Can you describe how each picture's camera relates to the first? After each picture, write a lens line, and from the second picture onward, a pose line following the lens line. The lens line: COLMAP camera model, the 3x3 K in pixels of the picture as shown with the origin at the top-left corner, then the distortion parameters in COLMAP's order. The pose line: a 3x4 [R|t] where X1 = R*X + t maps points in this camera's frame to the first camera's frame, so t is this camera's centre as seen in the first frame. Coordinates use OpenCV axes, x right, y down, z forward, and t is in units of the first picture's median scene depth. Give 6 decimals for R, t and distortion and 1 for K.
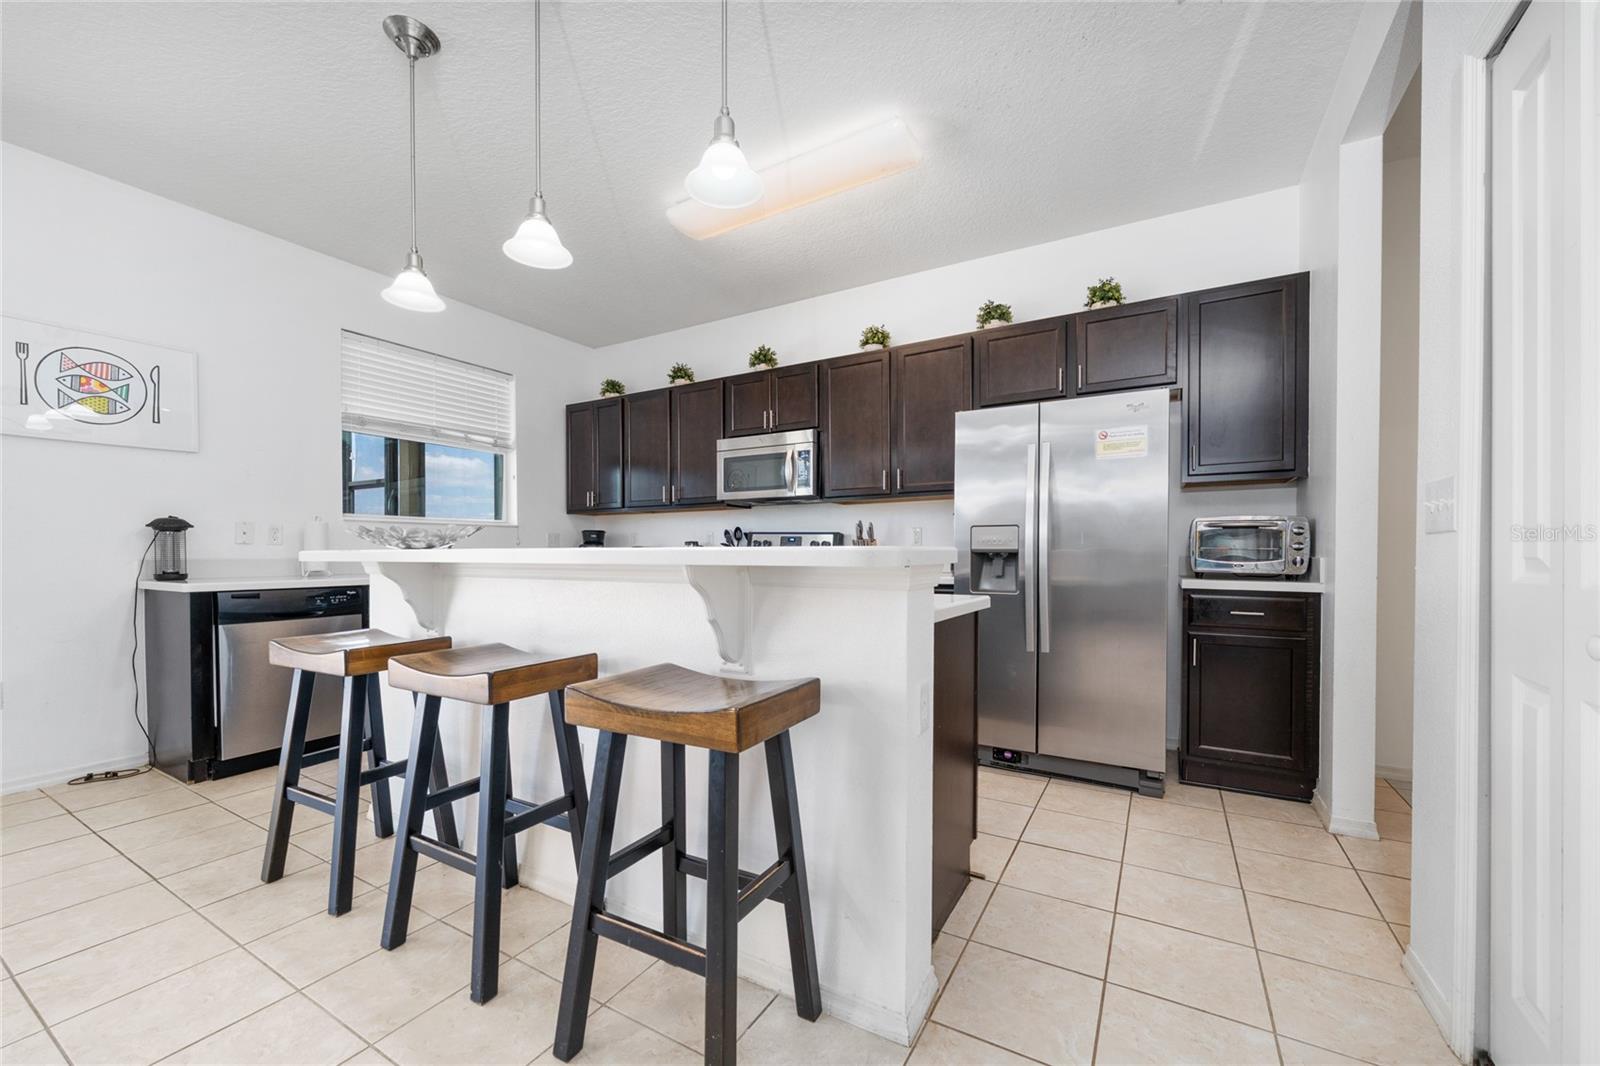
lens RADIAL K [[625.5, 0, 795.8], [0, 625.5, 560.9], [0, 0, 1]] dist [-0.001298, -0.000140]
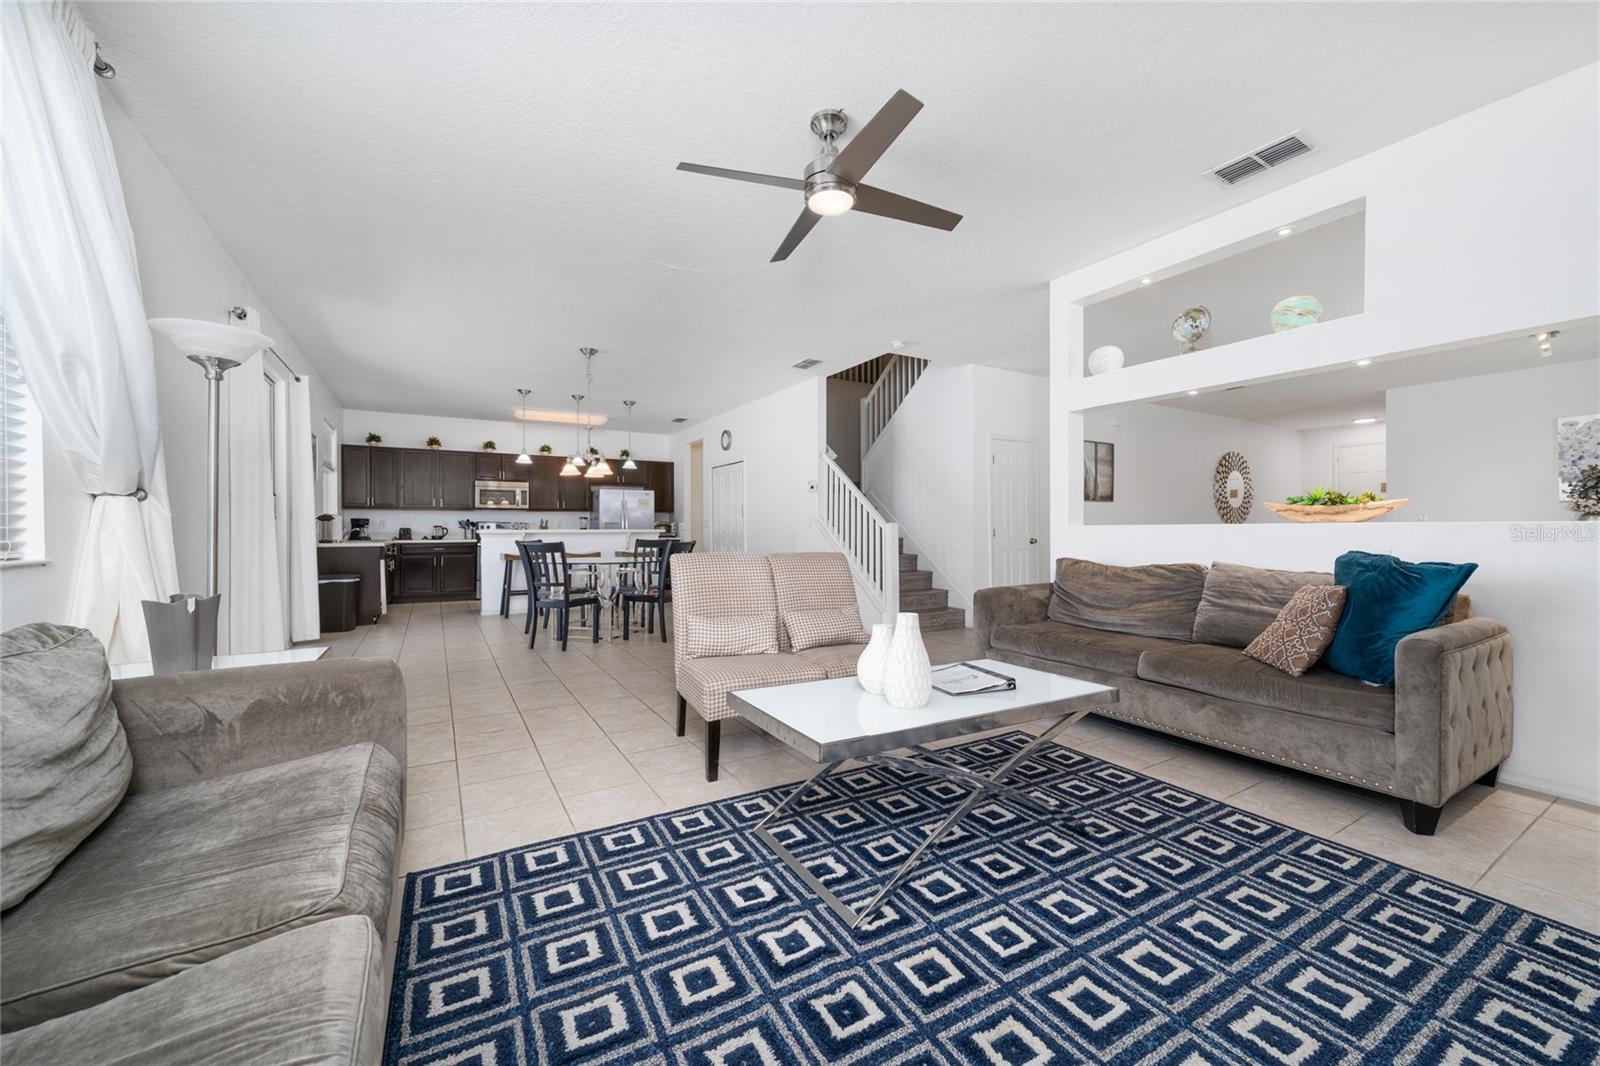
lens RADIAL K [[618.3, 0, 800.0], [0, 618.3, 533.0], [0, 0, 1]] dist [-0.000136, 0.000007]
pose [[0.486521, -0.002386, 0.873666, -1.602414], [0.016911, 0.999835, -0.006686, 0.029647], [-0.873505, 0.018028, 0.486481, -1.170273]]
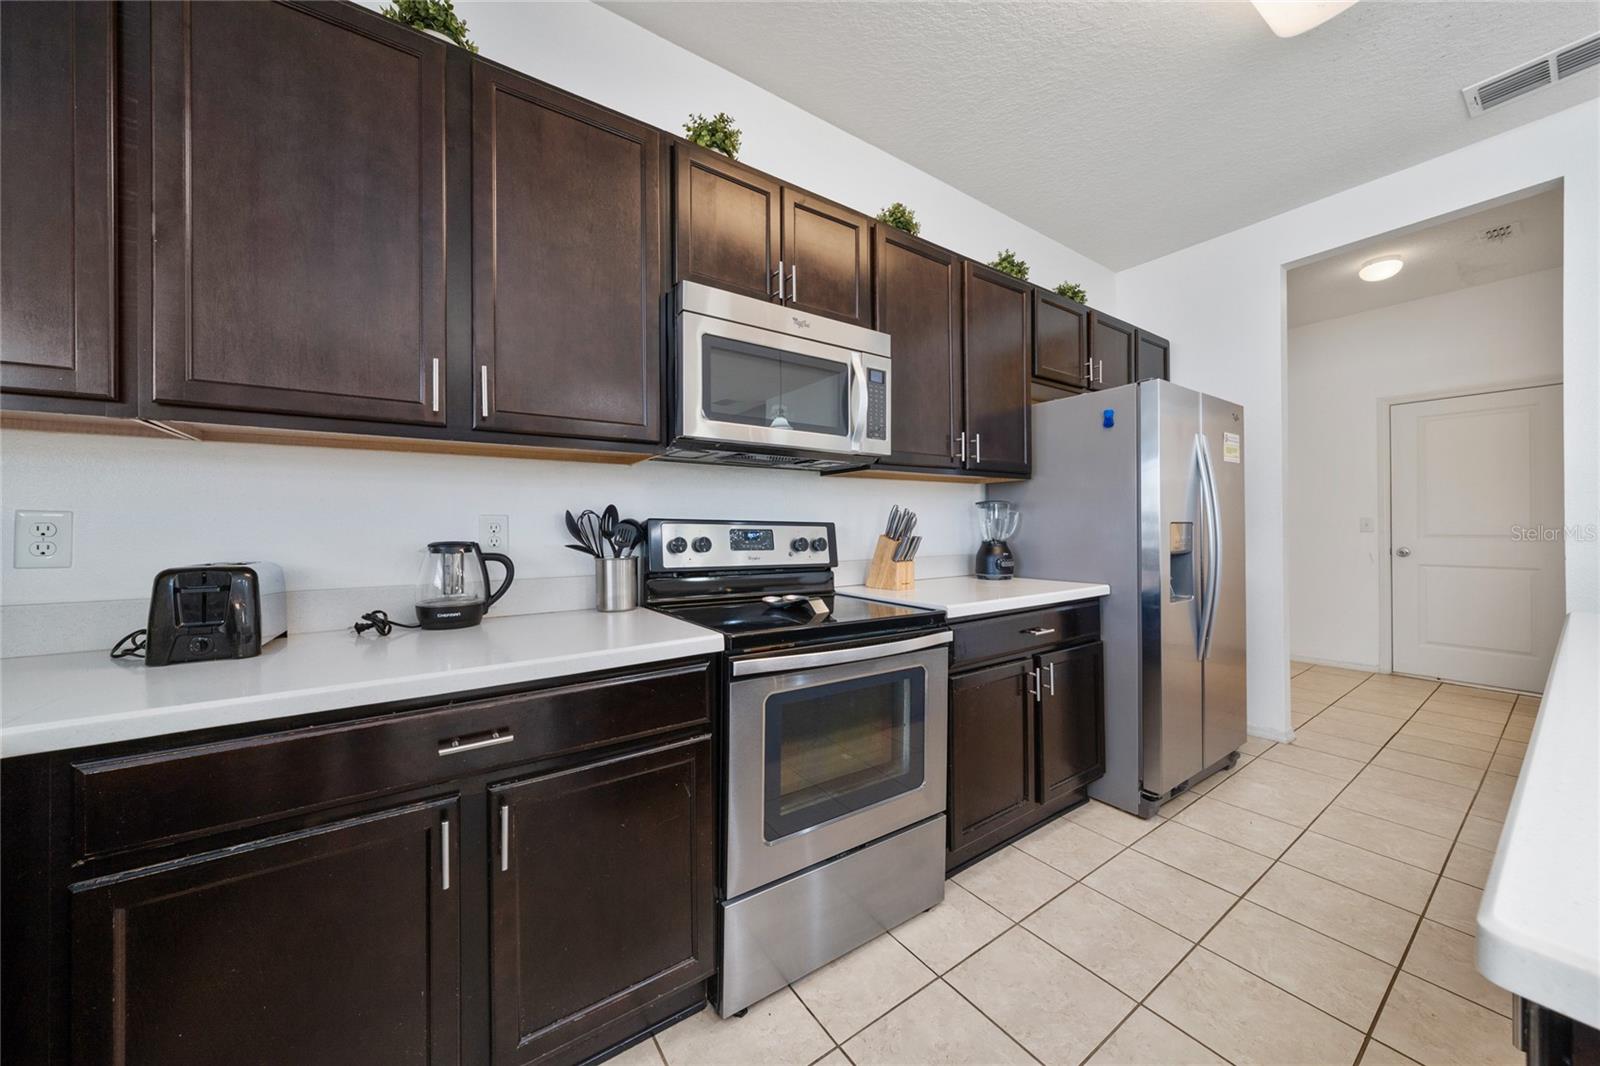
lens RADIAL K [[557.0, 0, 800.8], [0, 557.0, 524.9], [0, 0, 1]] dist [0.000206, 0.000036]
pose [[0.411343, 0.002446, 0.911477, -0.435544], [0.016177, 0.999819, -0.009984, -0.041451], [-0.911337, 0.018852, 0.411230, 0.851216]]
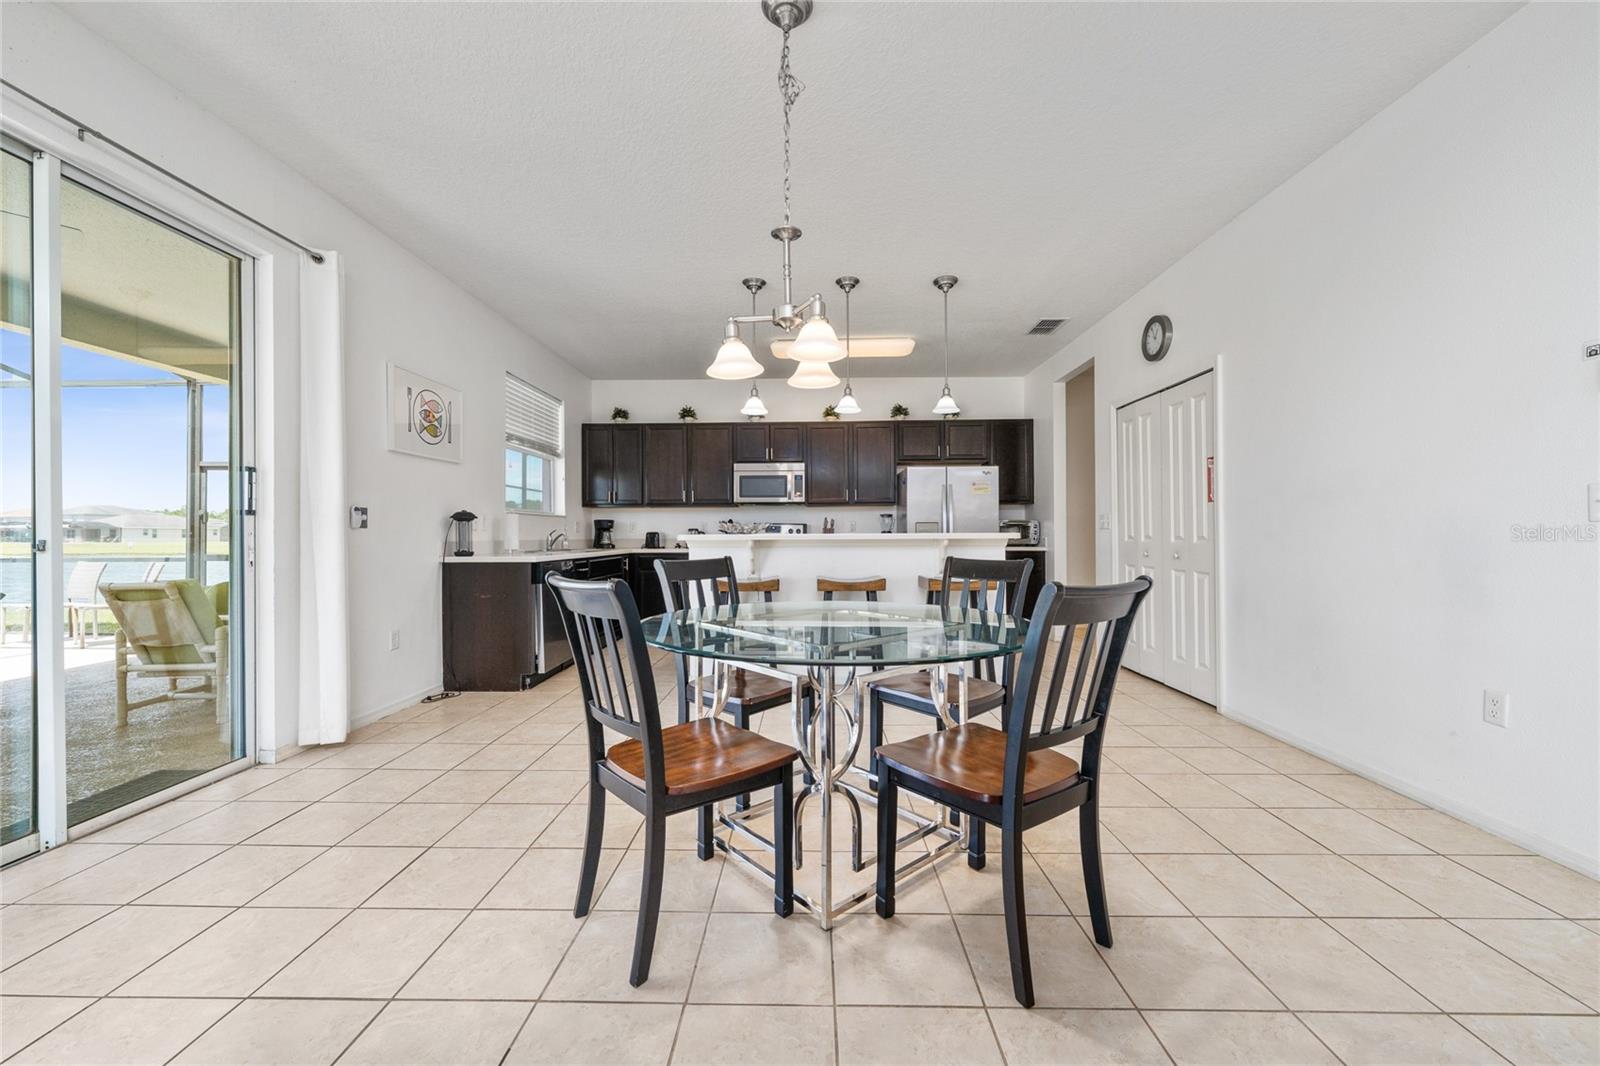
lens RADIAL K [[618.3, 0, 800.0], [0, 618.3, 533.0], [0, 0, 1]] dist [-0.000136, 0.000007]
pose [[0.872154, 0.000923, 0.489230, -0.781353], [0.009881, 0.999761, -0.019502, 0.010145], [-0.489131, 0.021843, 0.871937, -0.438547]]
